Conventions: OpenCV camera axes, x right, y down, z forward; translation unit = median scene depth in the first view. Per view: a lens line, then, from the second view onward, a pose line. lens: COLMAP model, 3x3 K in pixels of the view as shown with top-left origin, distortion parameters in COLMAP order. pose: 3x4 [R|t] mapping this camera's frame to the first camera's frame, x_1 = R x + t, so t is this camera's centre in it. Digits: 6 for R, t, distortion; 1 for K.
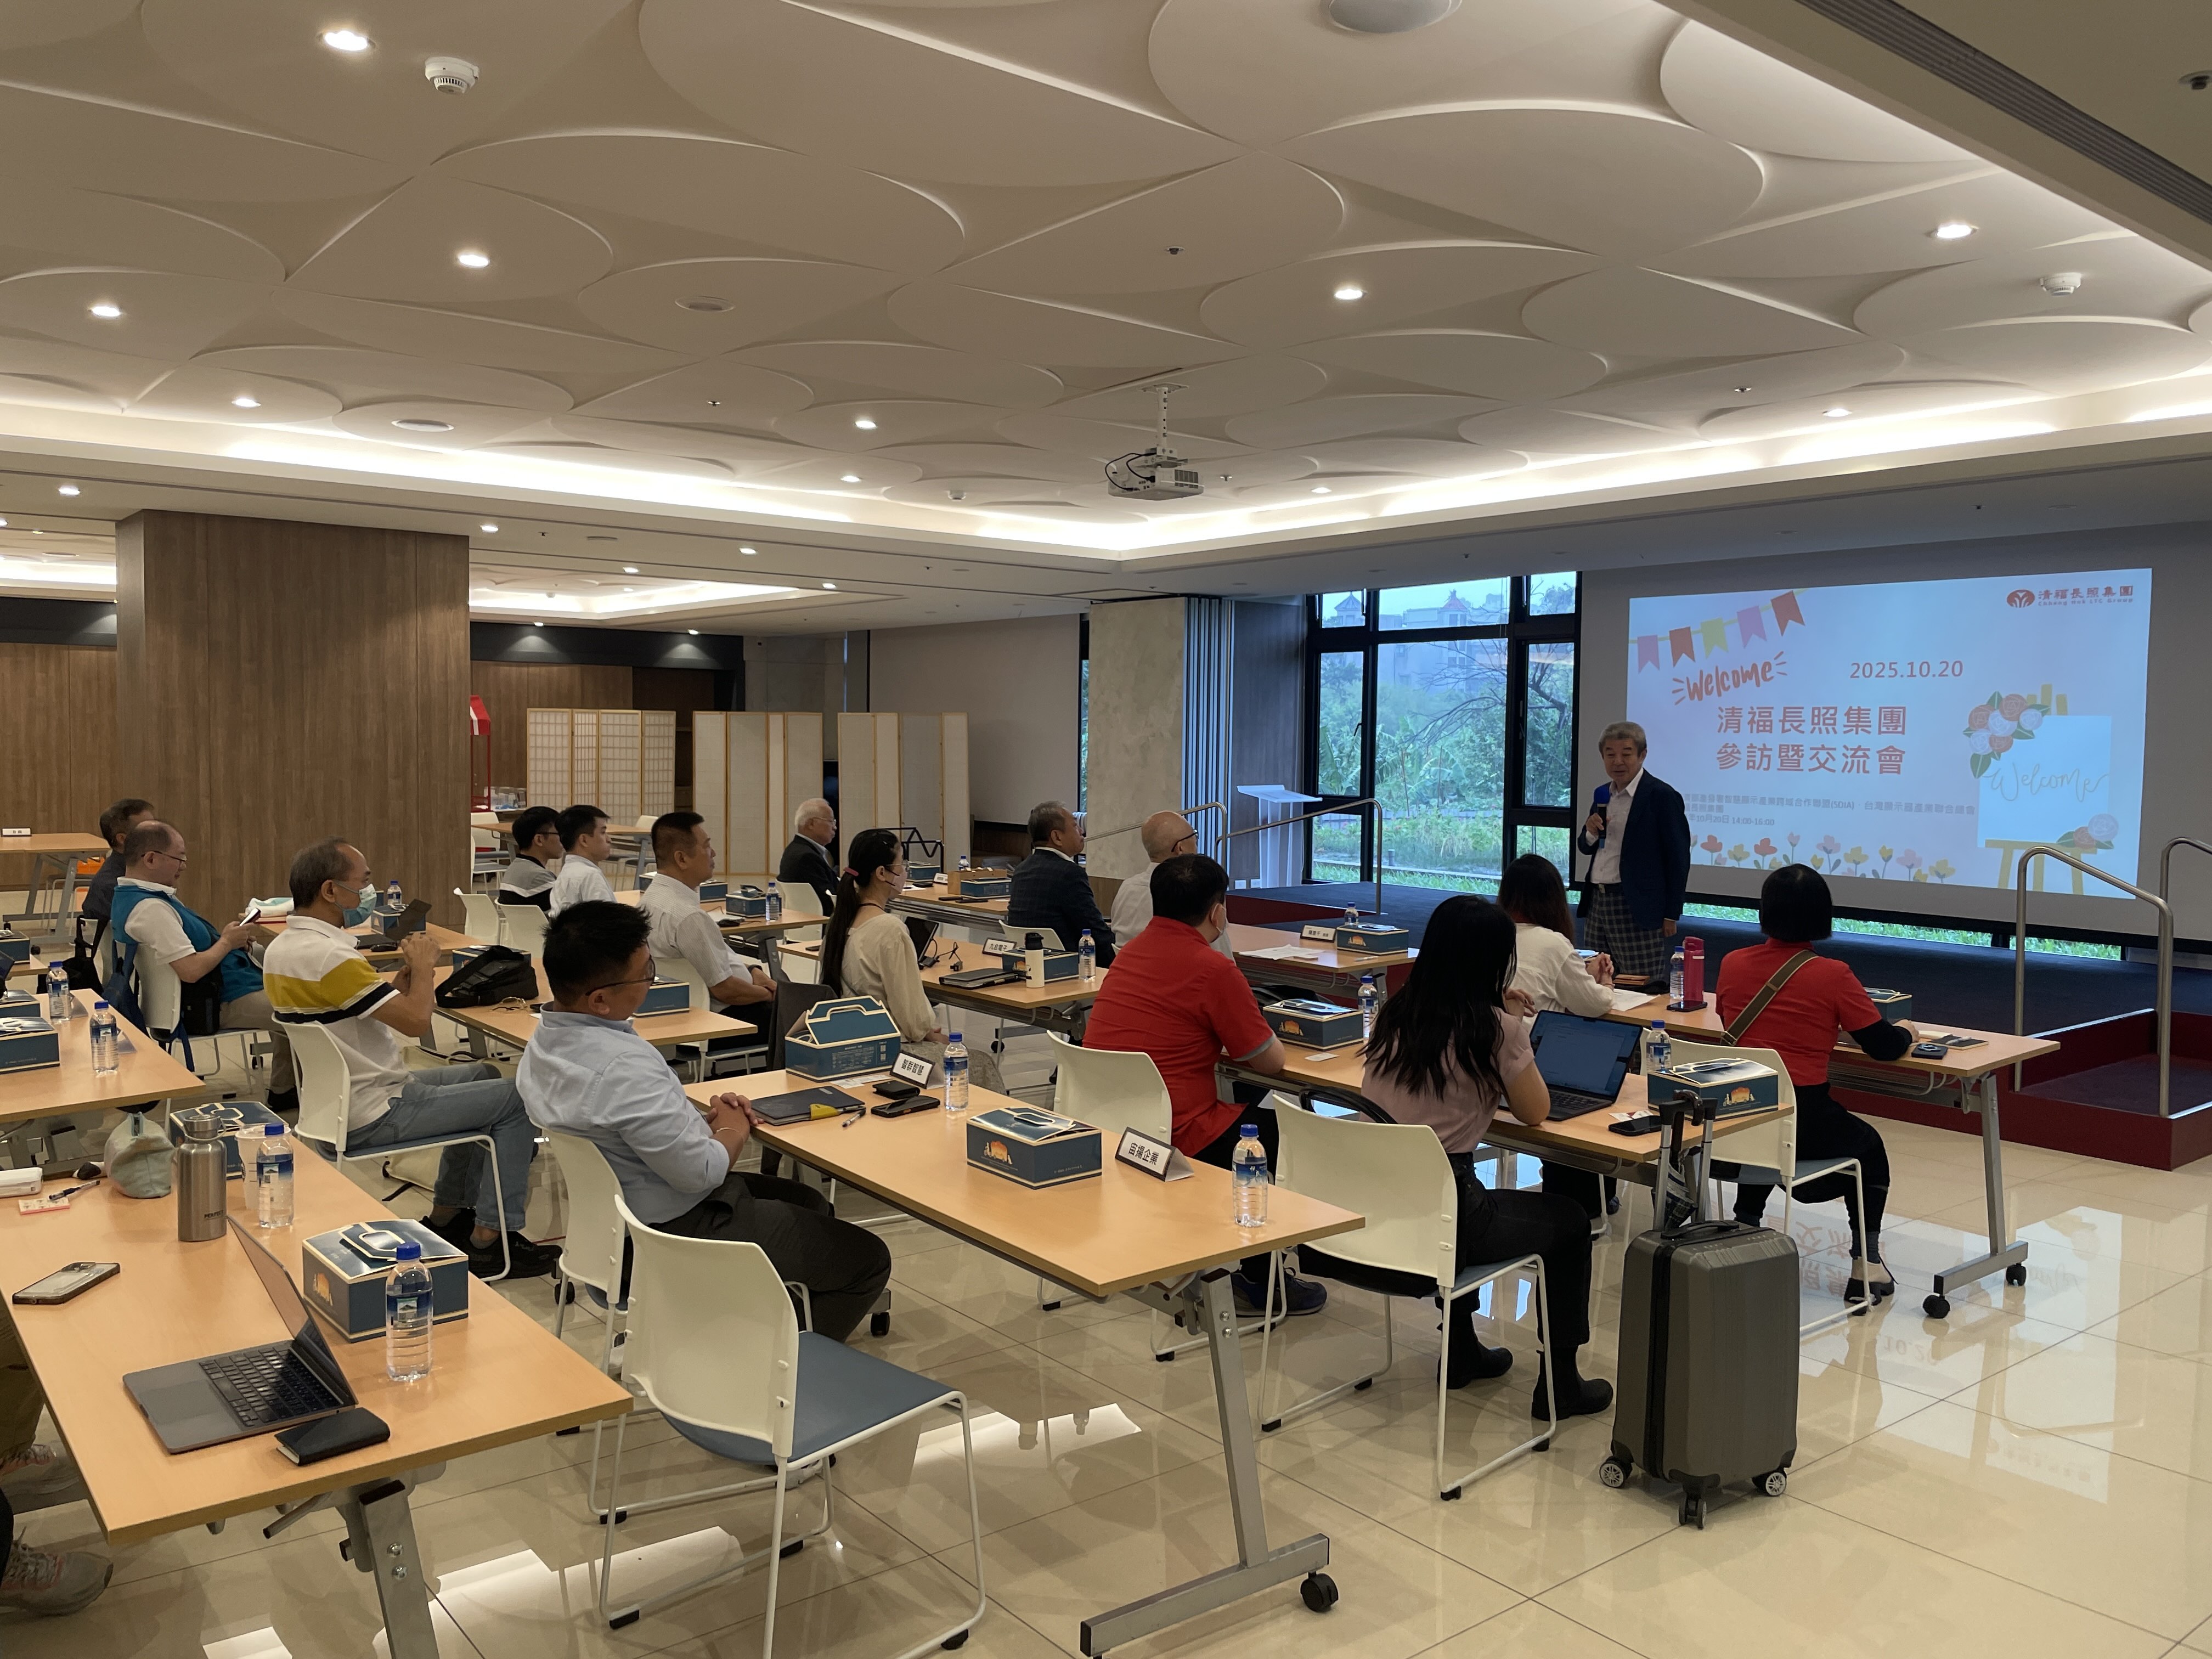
lens RADIAL K [[1689.3, 0, 1104.8], [0, 1689.3, 821.1], [0, 0, 1]] dist [0.040528, -0.048565]
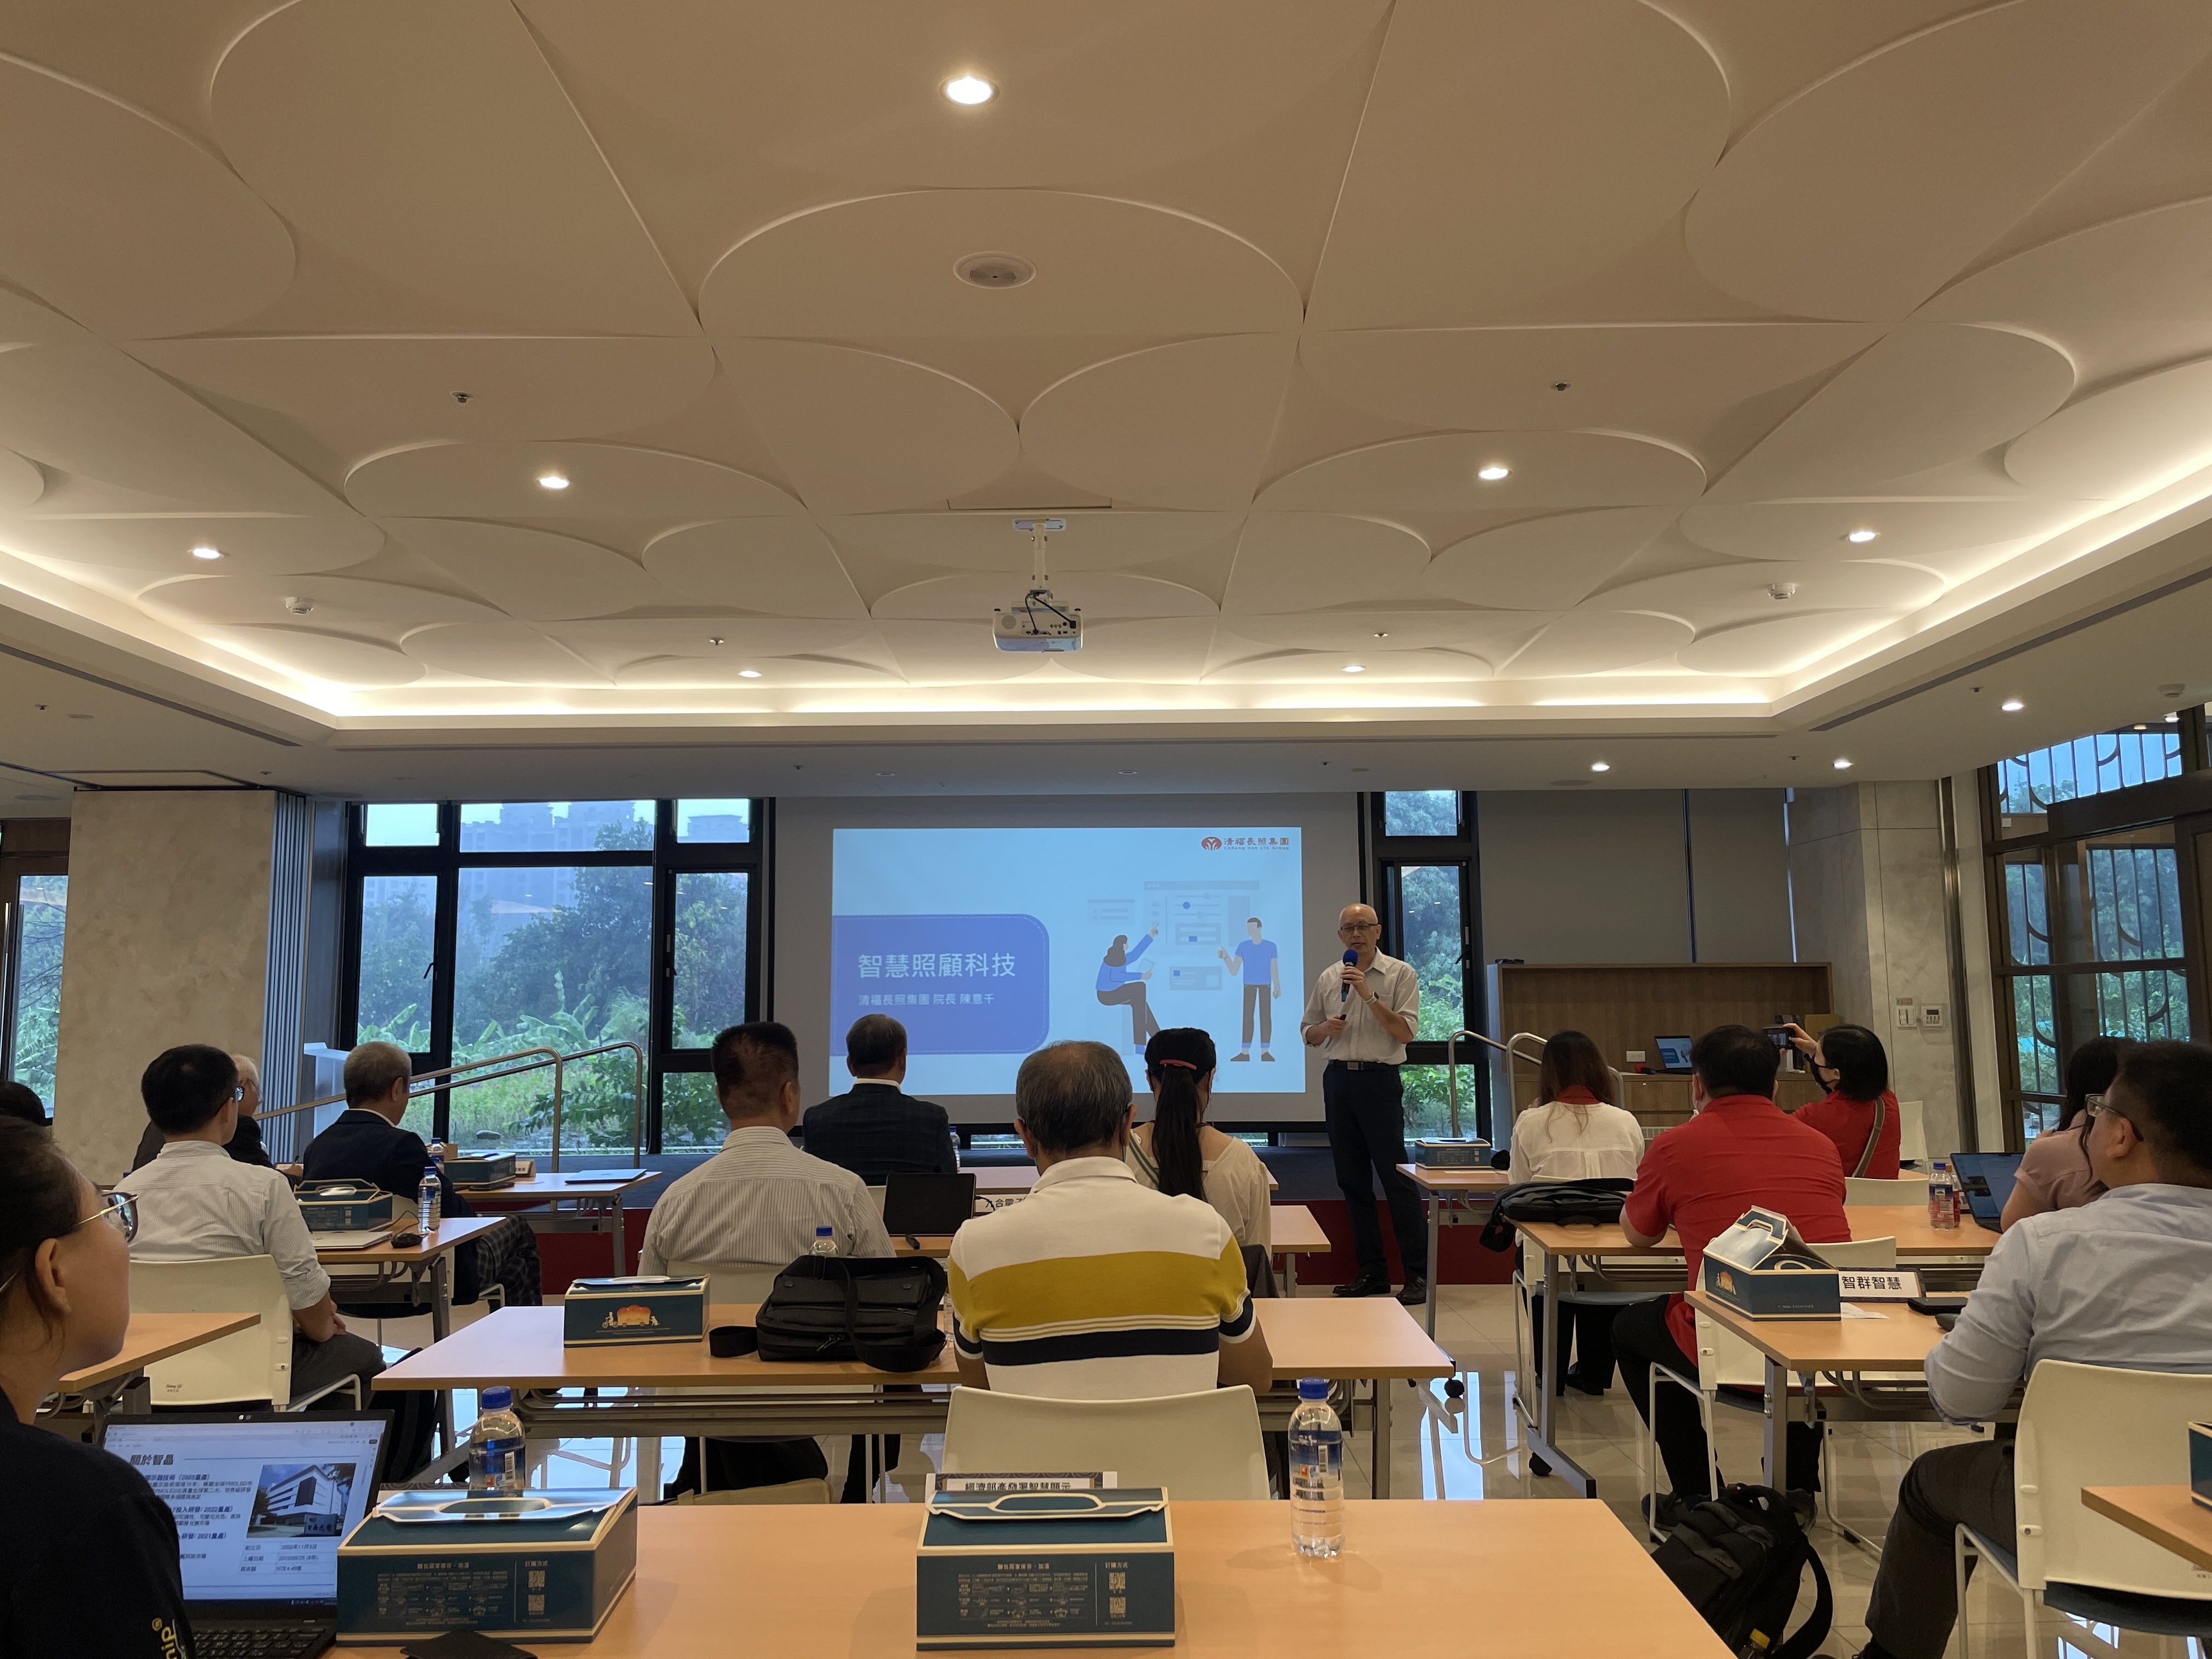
lens RADIAL K [[1689.3, 0, 1092.6], [0, 1689.3, 821.3], [0, 0, 1]] dist [0.040528, -0.048565]
pose [[0.586662, 0.073297, 0.806508, -0.362423], [0.066395, 0.988190, -0.138104, 0.010375], [-0.807106, 0.134569, 0.574867, 0.281358]]
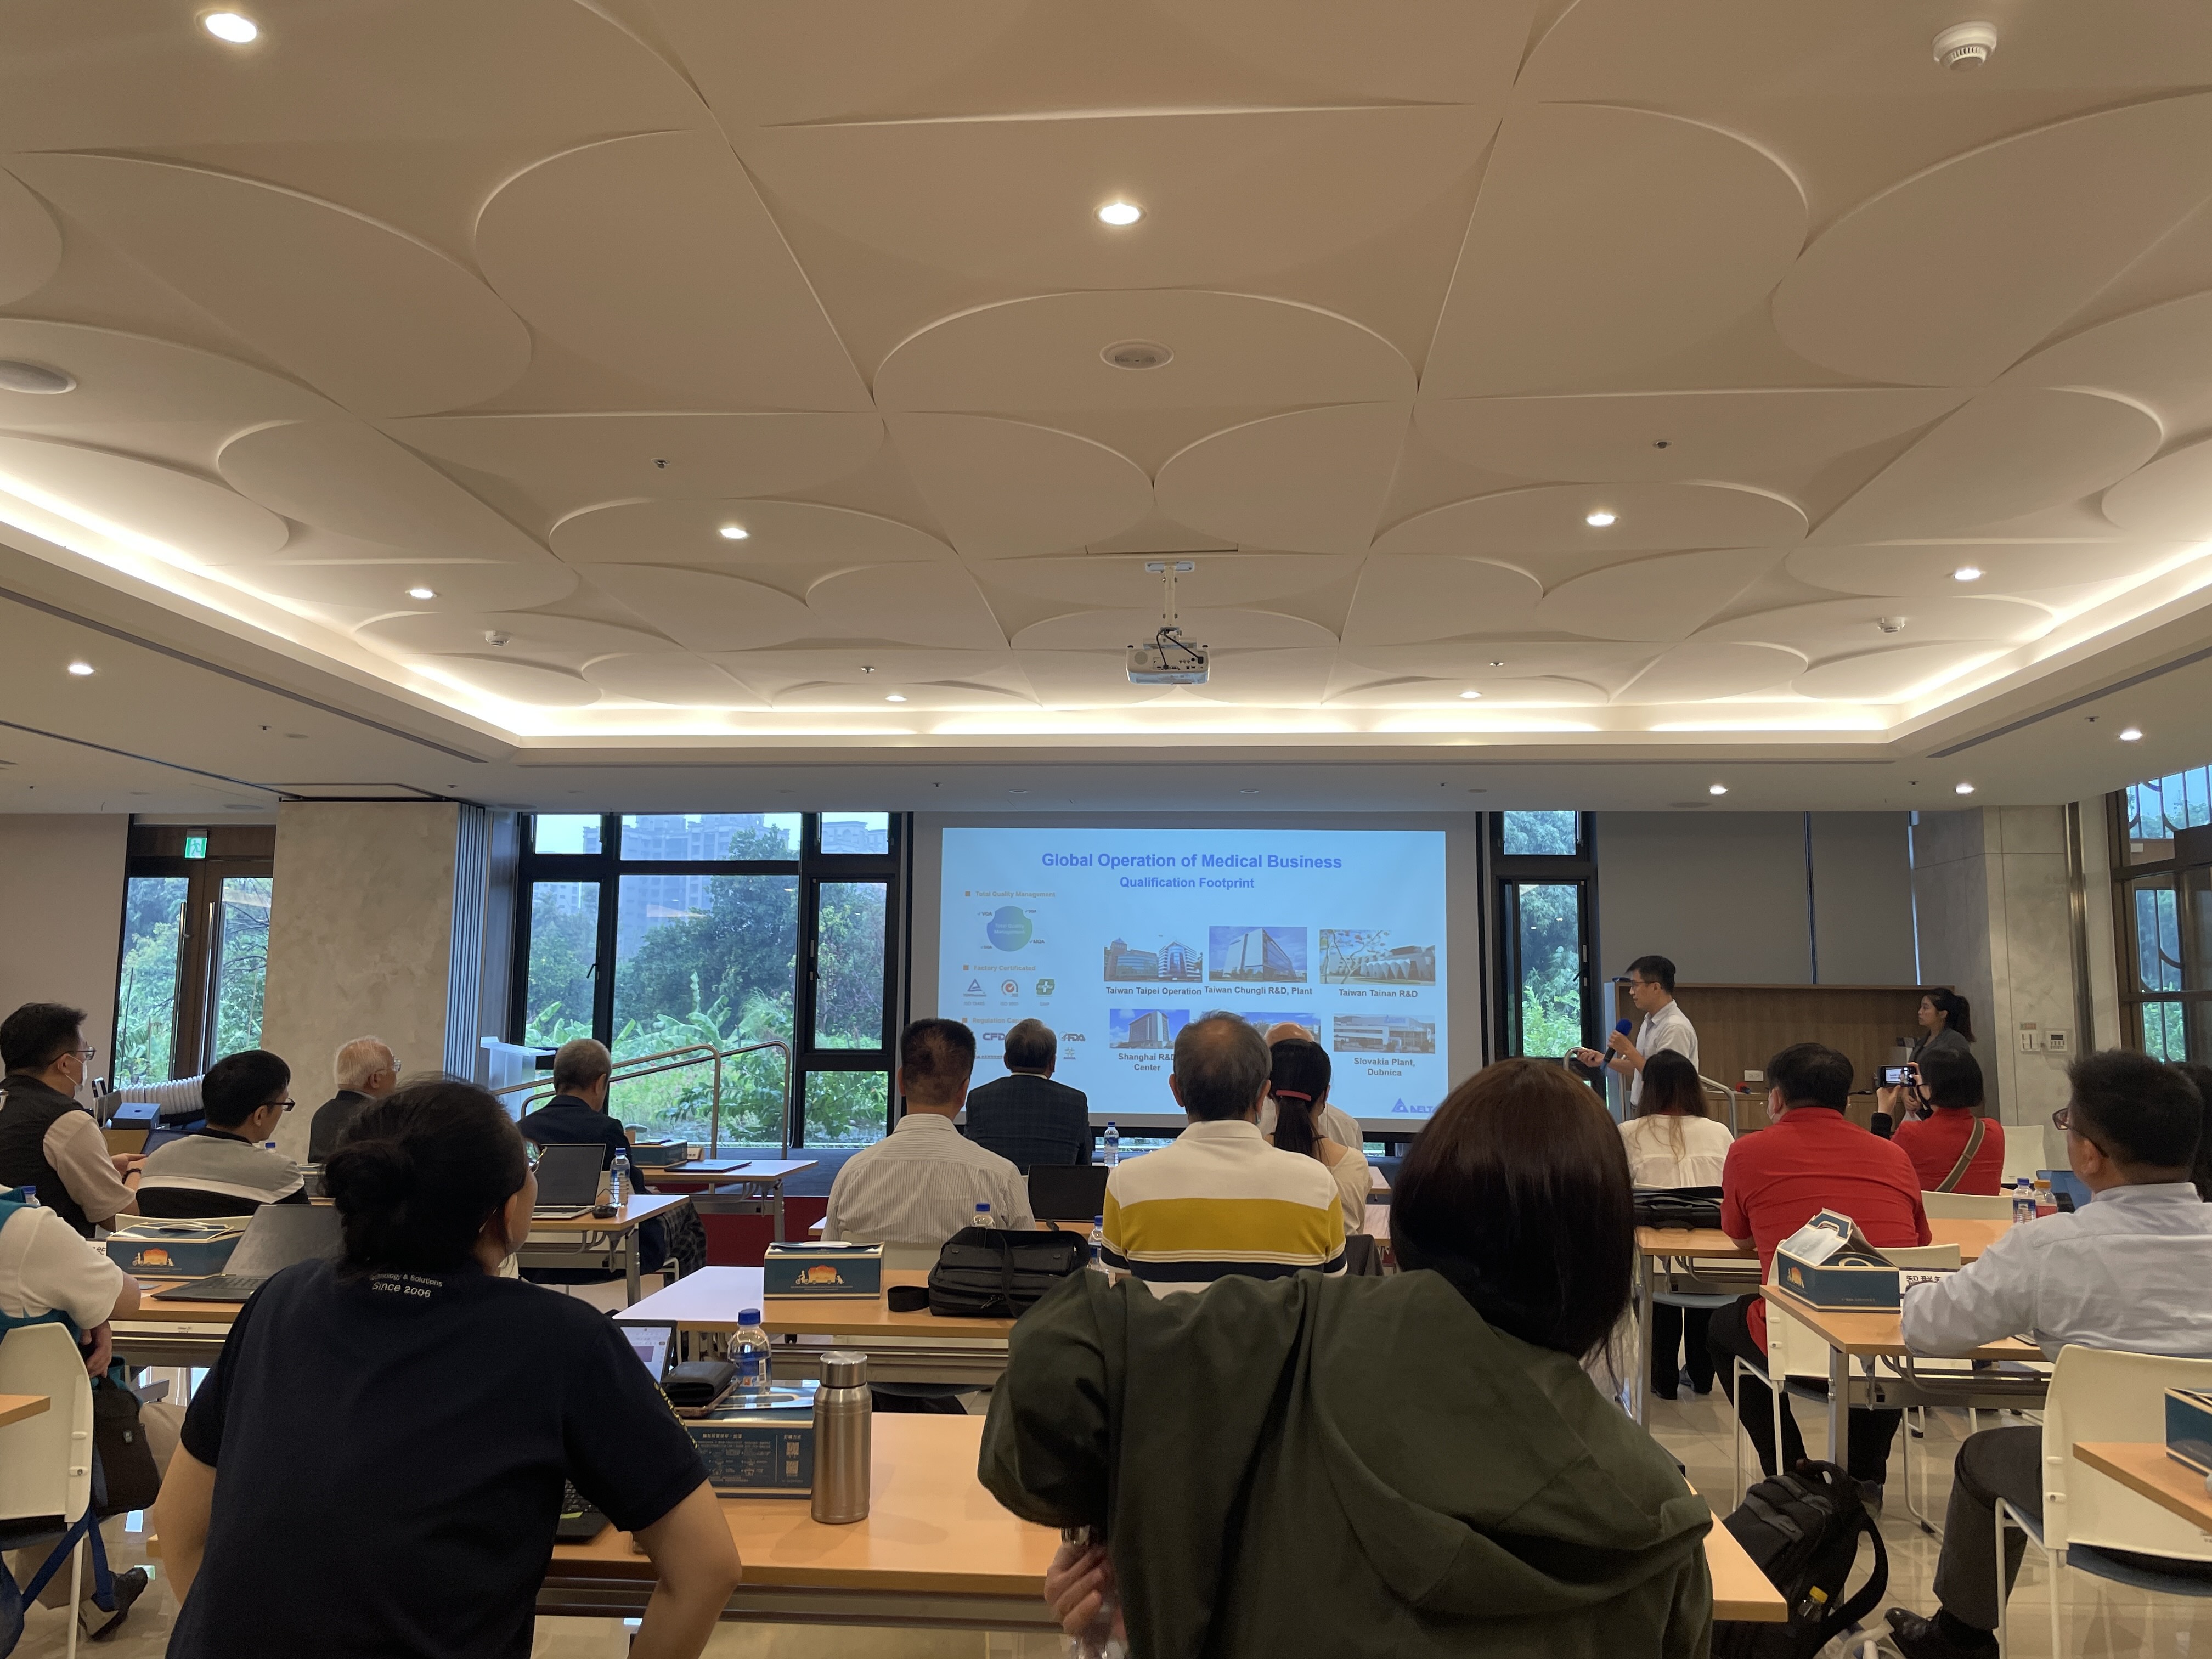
lens RADIAL K [[1689.3, 0, 1084.9], [0, 1689.3, 813.4], [0, 0, 1]] dist [0.040528, -0.048565]
pose [[0.644869, 0.086909, 0.759336, -0.392953], [0.046025, 0.987295, -0.152087, 0.011591], [-0.762906, 0.133024, 0.632676, 0.261289]]
